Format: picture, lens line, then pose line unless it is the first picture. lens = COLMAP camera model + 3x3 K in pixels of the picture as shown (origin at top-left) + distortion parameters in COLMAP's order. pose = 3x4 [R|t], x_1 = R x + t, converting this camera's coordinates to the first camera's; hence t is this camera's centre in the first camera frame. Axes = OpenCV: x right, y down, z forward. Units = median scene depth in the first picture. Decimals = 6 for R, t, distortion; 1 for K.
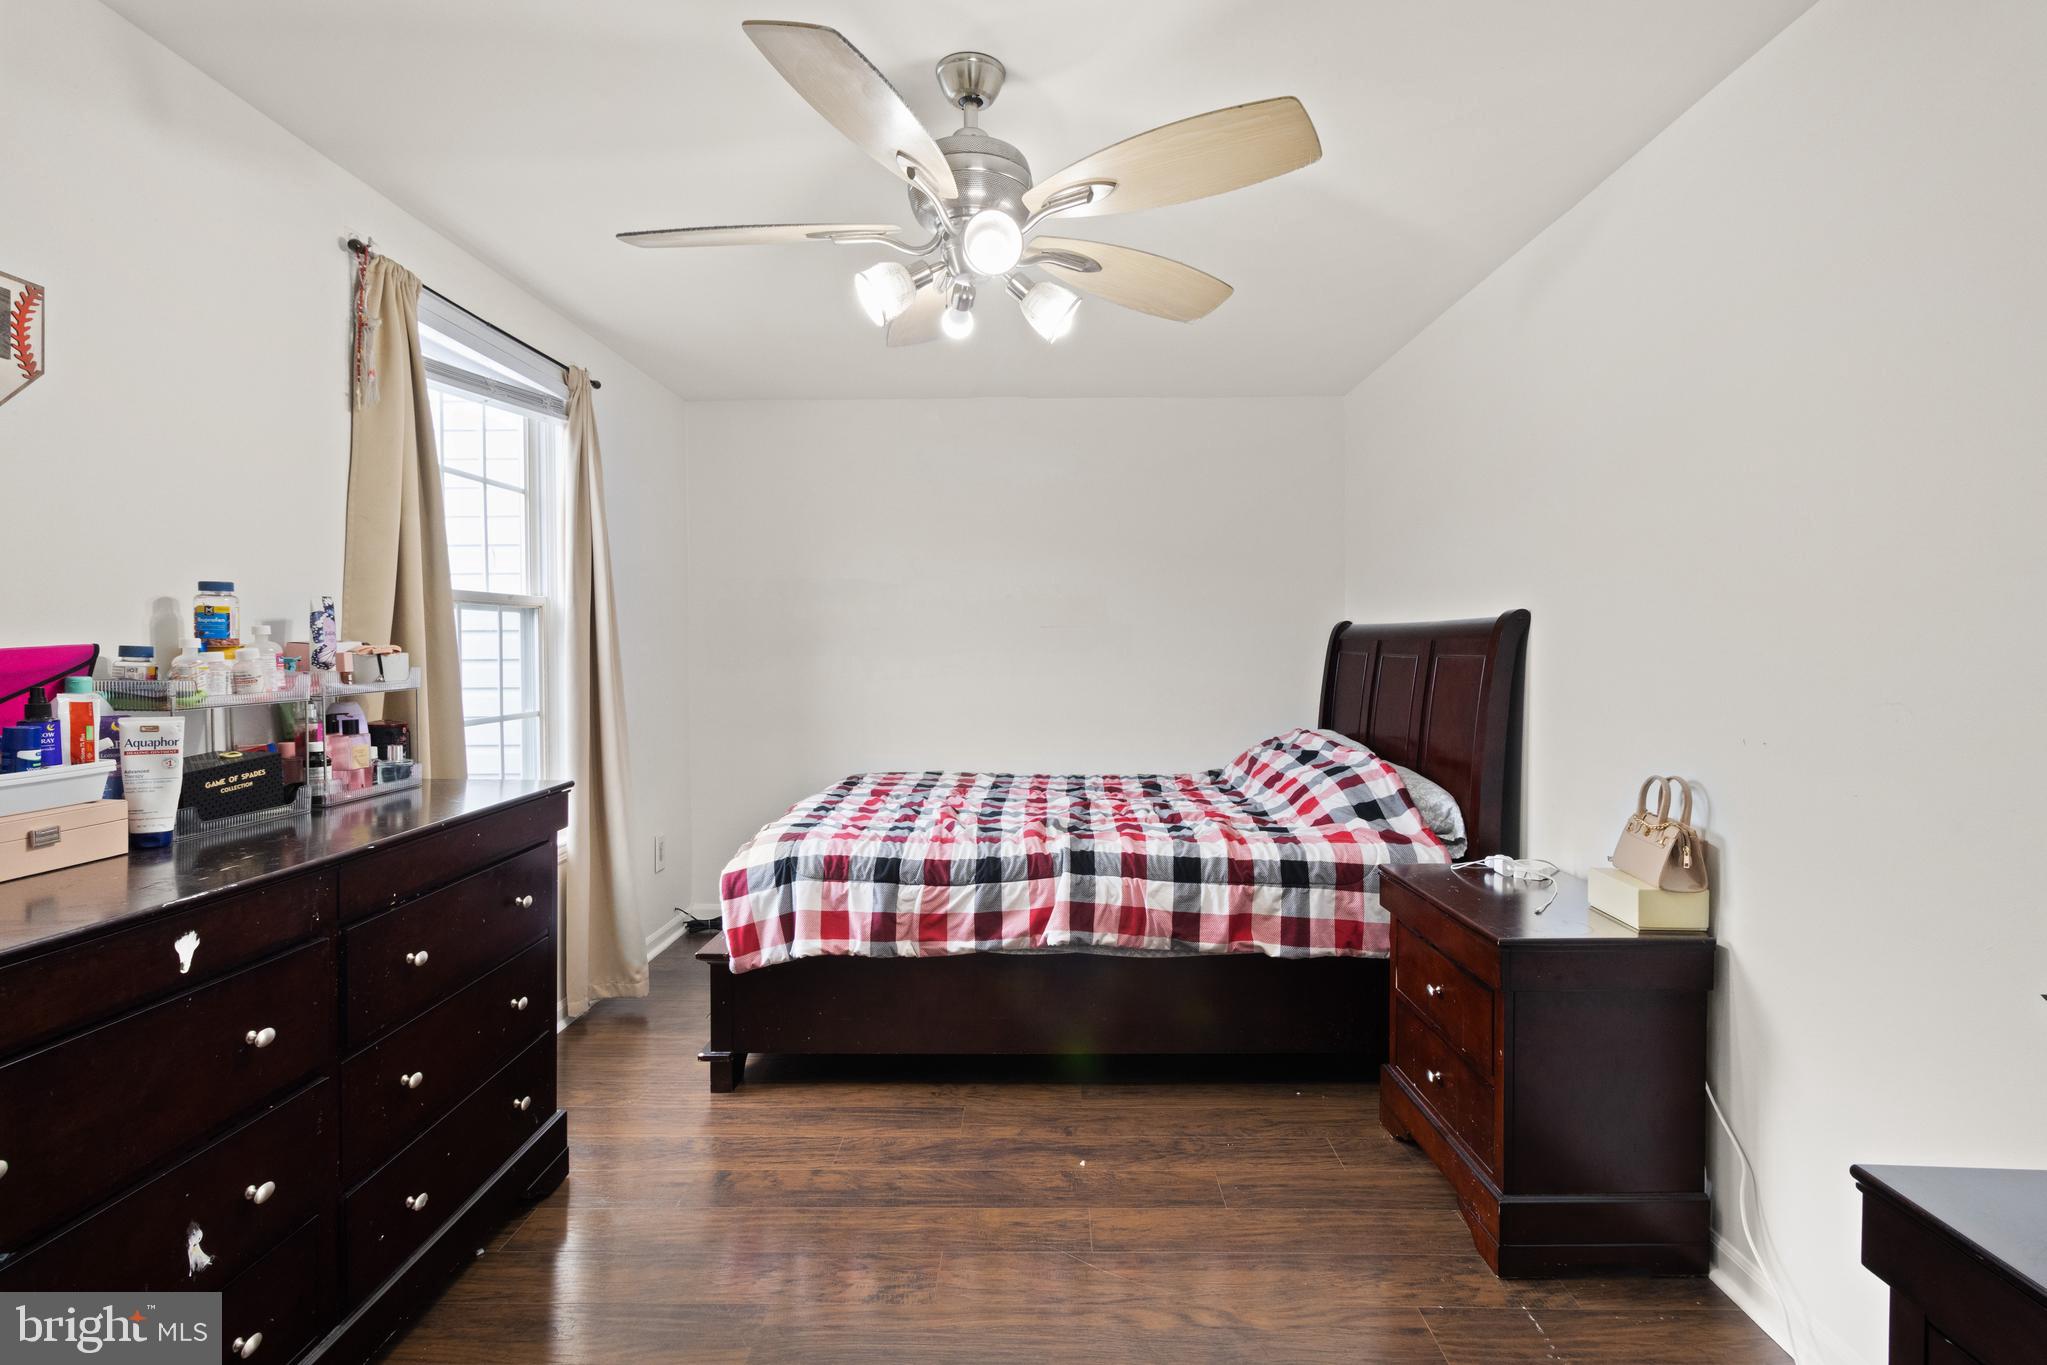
lens RADIAL K [[953.9, 0, 1015.7], [0, 953.9, 679.3], [0, 0, 1]] dist [-0.000970, 0.001363]
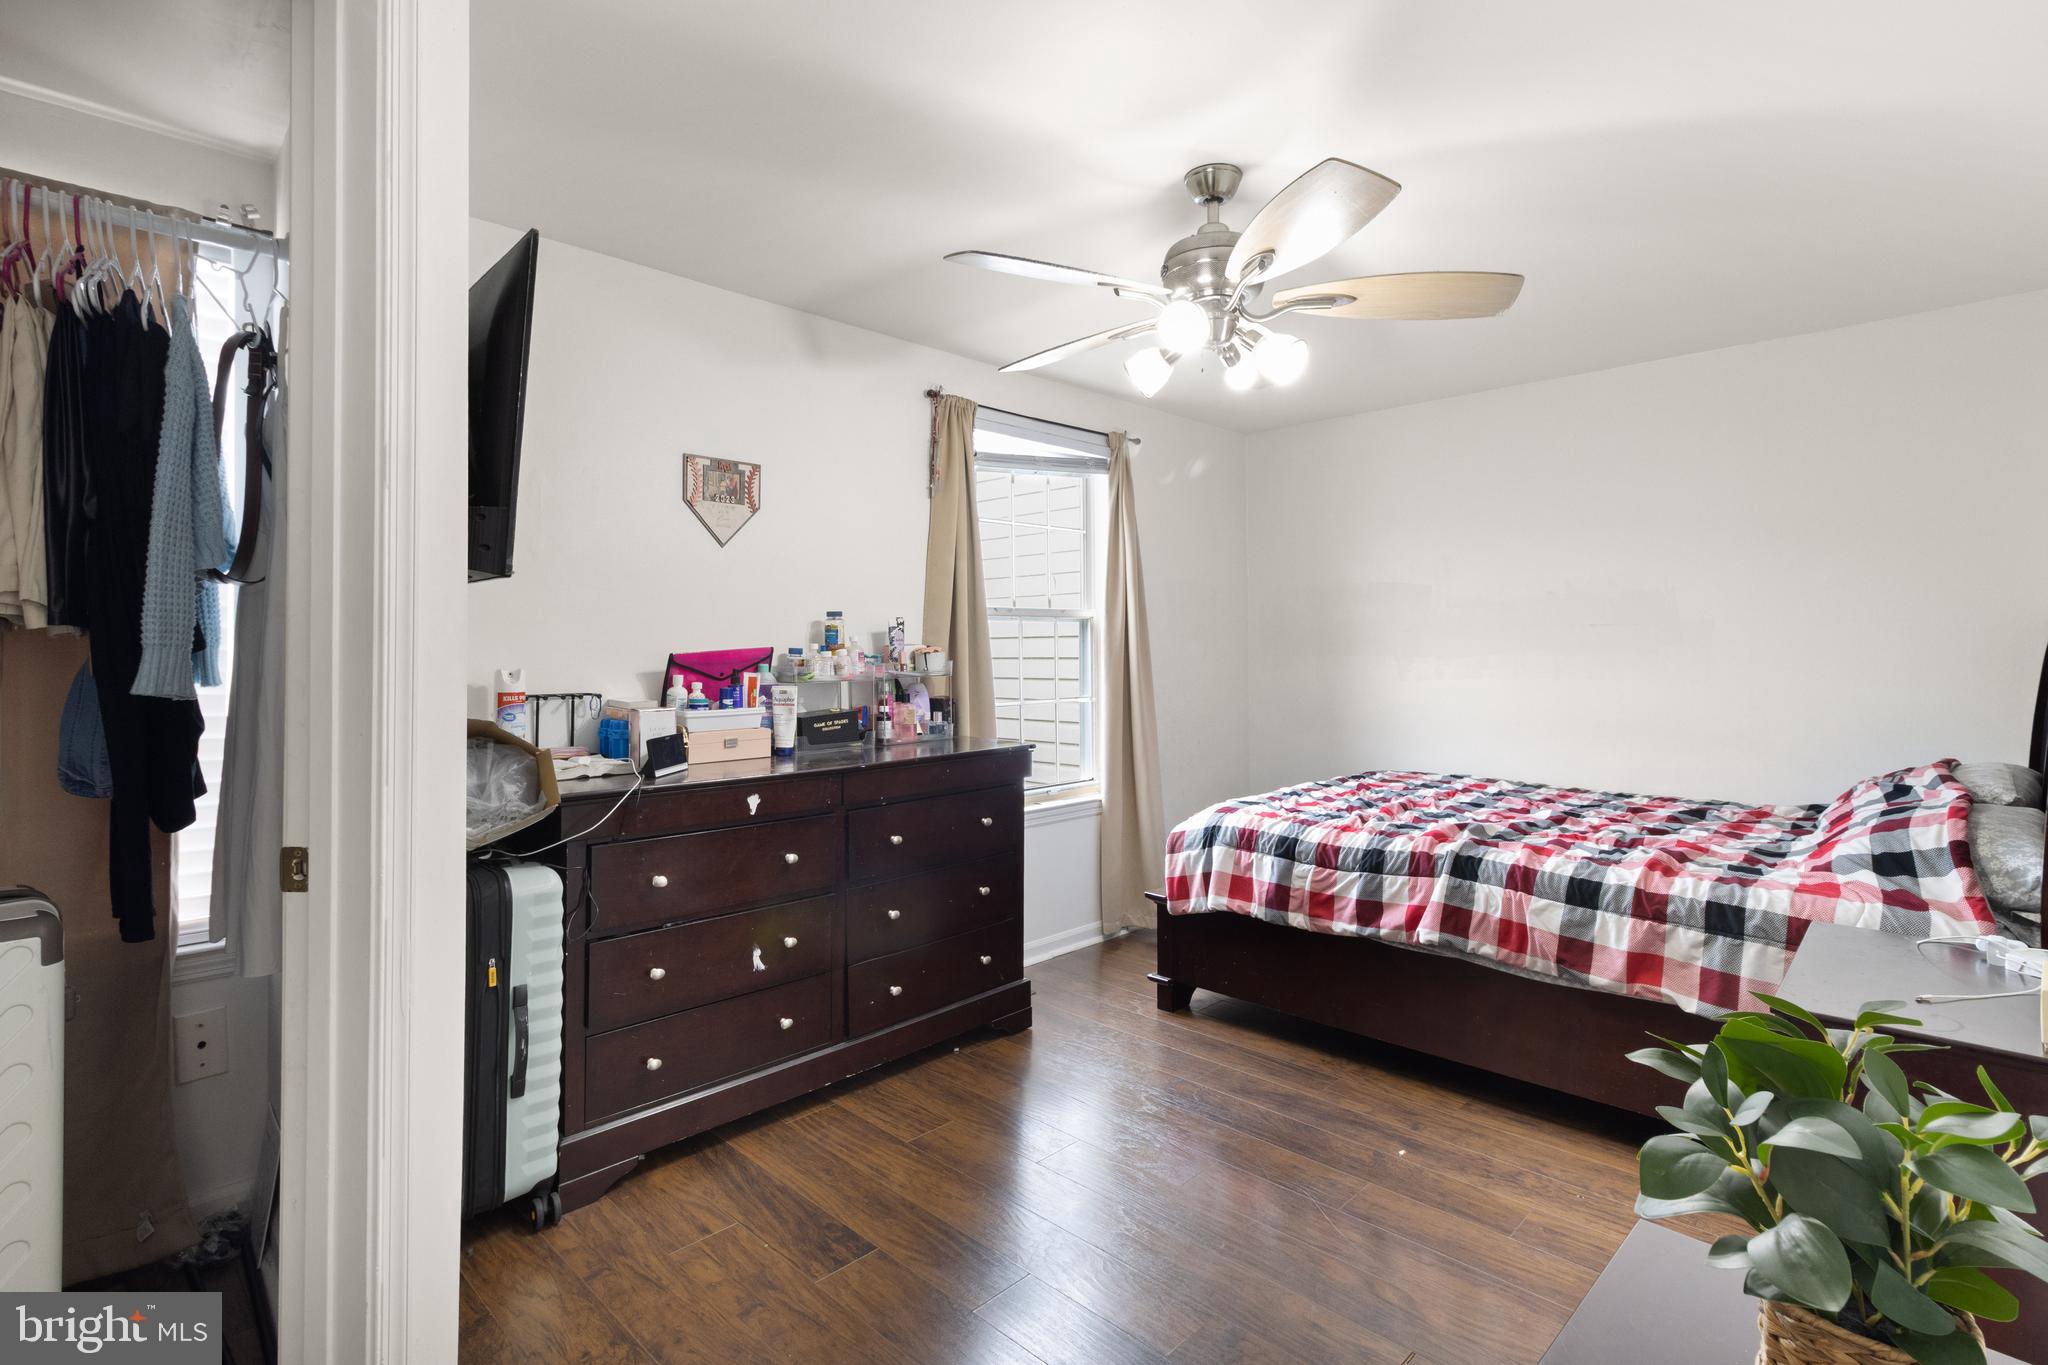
lens RADIAL K [[954.4, 0, 1031.5], [0, 954.4, 664.8], [0, 0, 1]] dist [-0.000970, 0.001363]
pose [[0.733317, 0.011778, -0.679785, 0.414390], [-0.021820, 0.999743, -0.006218, -0.000570], [0.679536, 0.019393, 0.733385, -0.027781]]
